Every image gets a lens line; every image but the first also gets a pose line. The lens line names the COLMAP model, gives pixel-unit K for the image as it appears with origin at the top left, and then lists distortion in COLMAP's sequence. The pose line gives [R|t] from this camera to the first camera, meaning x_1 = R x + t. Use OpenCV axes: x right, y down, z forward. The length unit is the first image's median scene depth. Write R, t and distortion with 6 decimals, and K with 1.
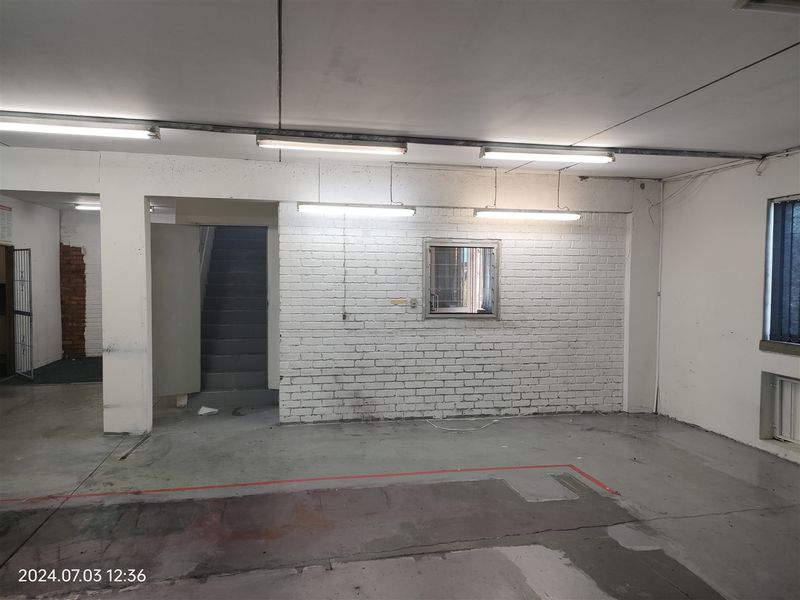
lens RADIAL K [[580.1, 0, 400.0], [0, 580.1, 300.0], [0, 0, 1]] dist [0.073162, -0.065152]
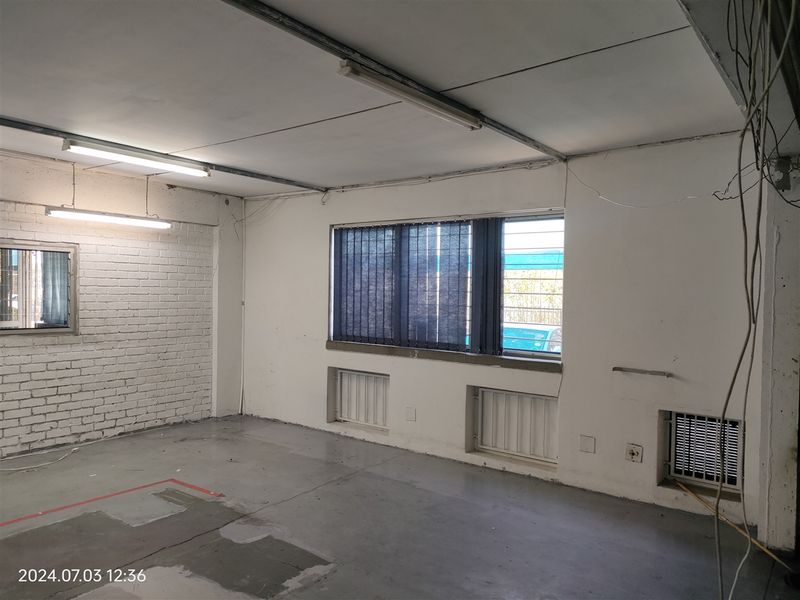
lens RADIAL K [[580.1, 0, 400.0], [0, 580.1, 300.0], [0, 0, 1]] dist [0.073162, -0.065152]
pose [[0.752716, -0.006414, 0.658314, -0.054776], [0.015594, 0.999846, -0.008089, -0.003249], [-0.658161, 0.016354, 0.752700, 0.001538]]
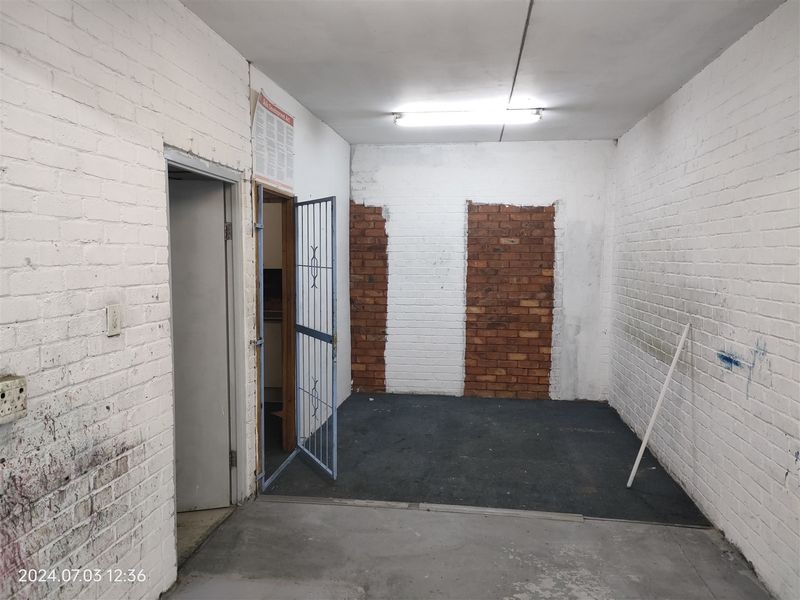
lens RADIAL K [[580.1, 0, 400.0], [0, 580.1, 300.0], [0, 0, 1]] dist [0.073162, -0.065152]
pose [[0.944886, 0.023168, -0.326578, -0.597624], [-0.010991, 0.999176, 0.039083, -0.035473], [0.327214, -0.033340, 0.944362, 0.821205]]
